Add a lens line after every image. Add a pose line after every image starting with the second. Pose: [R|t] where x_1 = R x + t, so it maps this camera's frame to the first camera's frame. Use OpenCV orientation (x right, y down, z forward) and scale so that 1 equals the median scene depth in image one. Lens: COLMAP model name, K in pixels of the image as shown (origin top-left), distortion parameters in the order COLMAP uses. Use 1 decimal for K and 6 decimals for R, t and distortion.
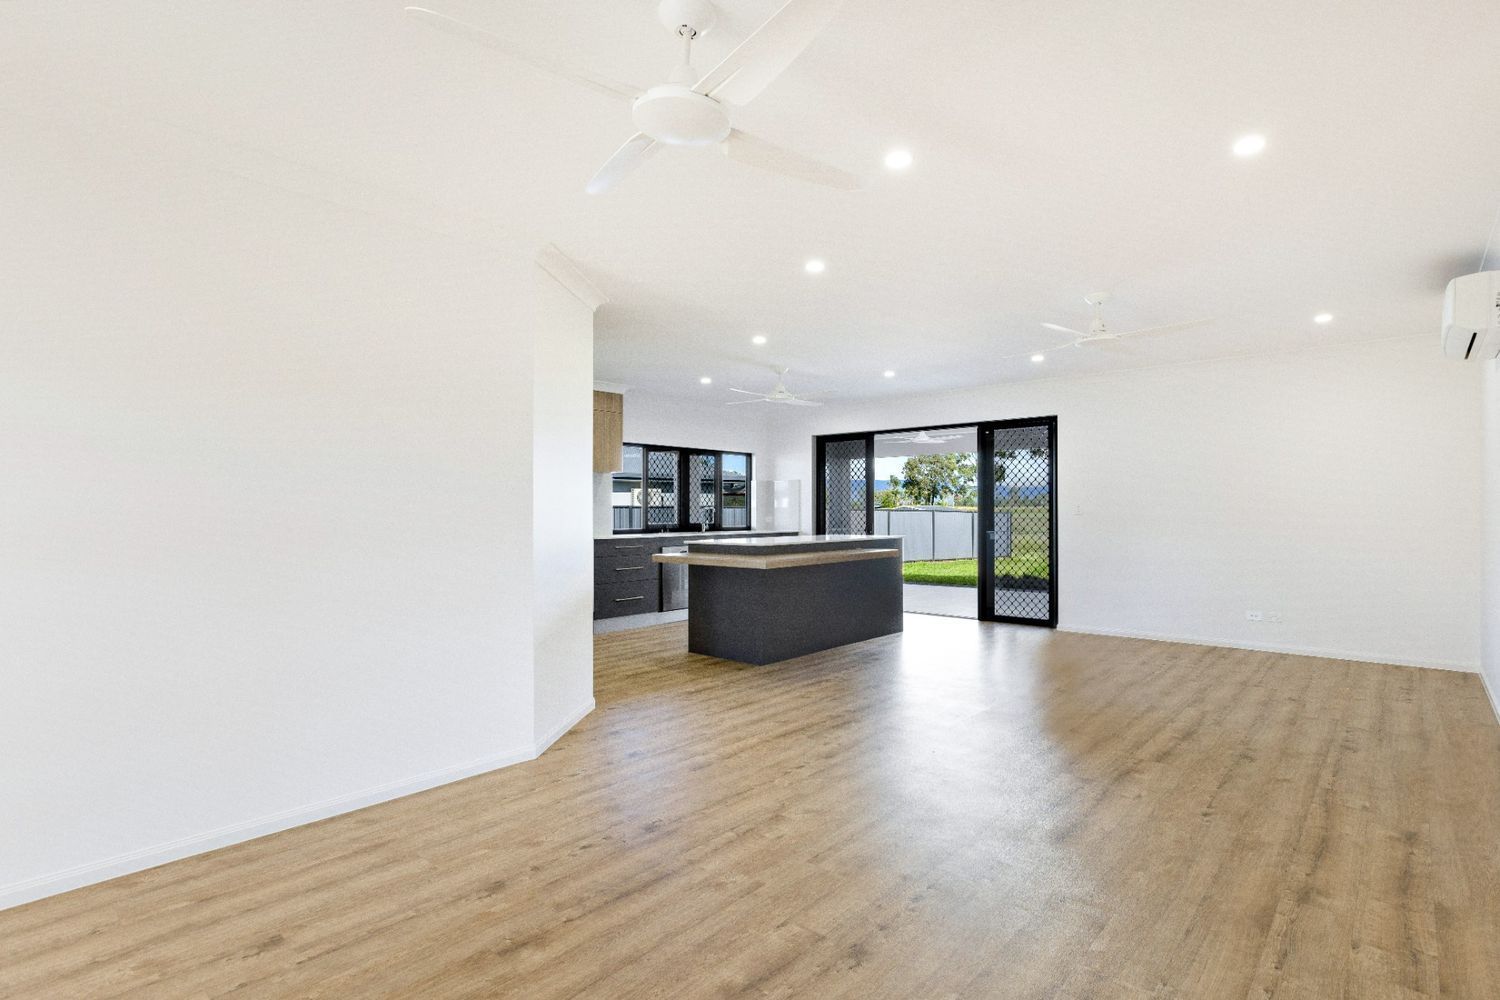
lens RADIAL K [[723.5, 0, 802.7], [0, 723.5, 513.0], [0, 0, 1]] dist [-0.000243, -0.000218]
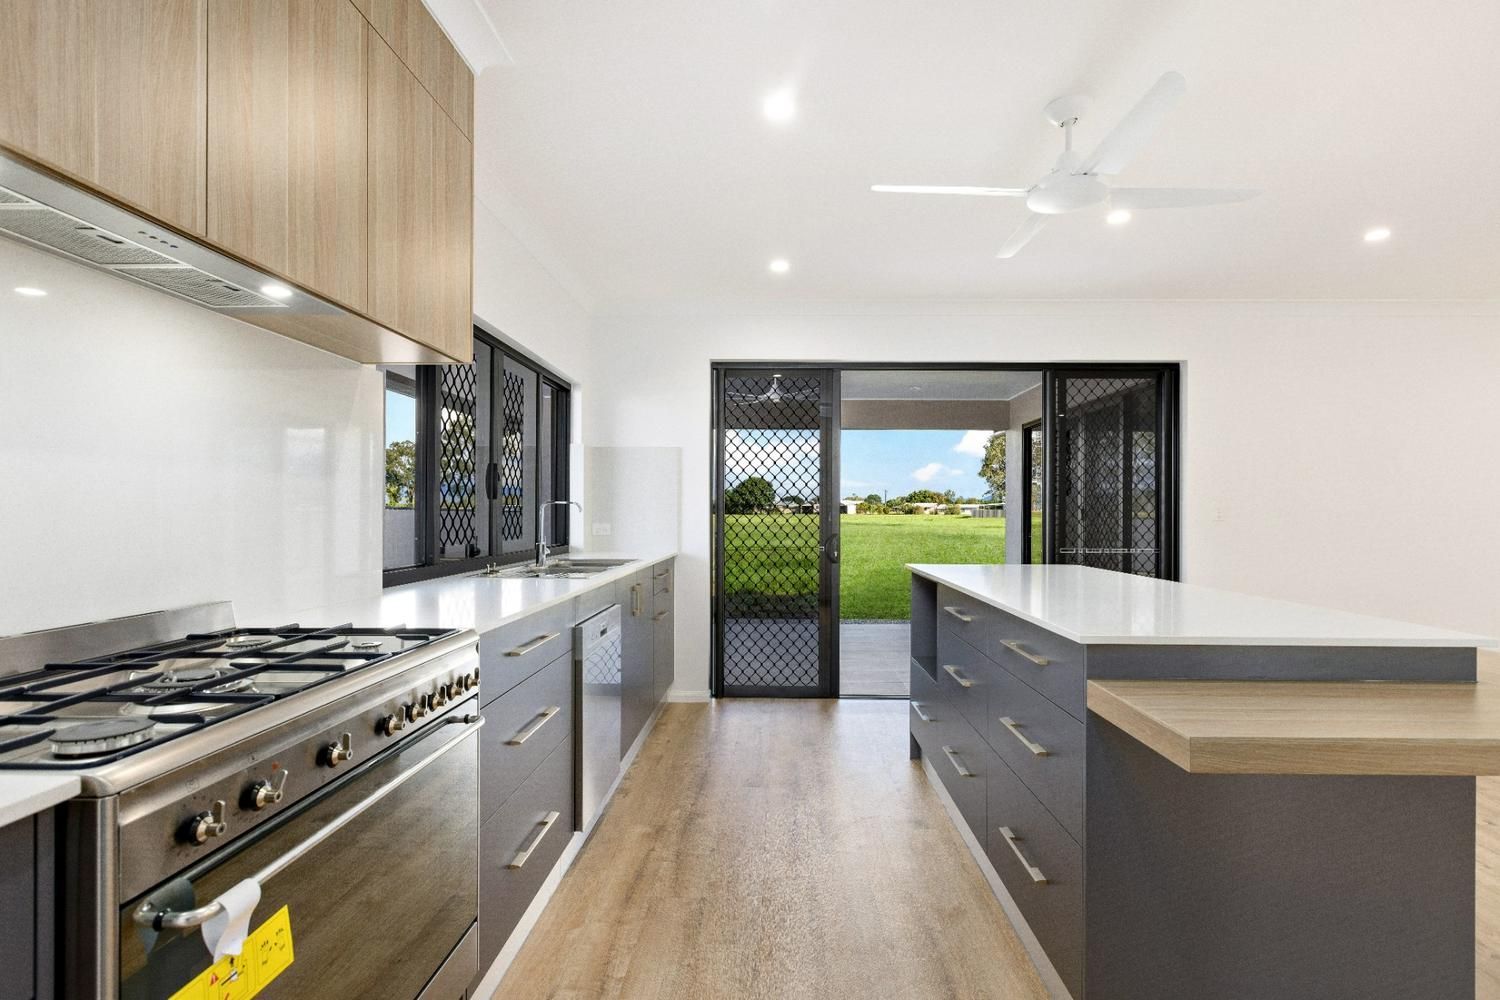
lens RADIAL K [[696.1, 0, 683.8], [0, 696.1, 503.1], [0, 0, 1]] dist [0.003133, 0.000523]
pose [[0.767692, 0.014637, 0.640652, -0.298778], [-0.001291, 0.999772, -0.021295, 0.002459], [-0.640818, 0.015521, 0.767536, 0.620093]]
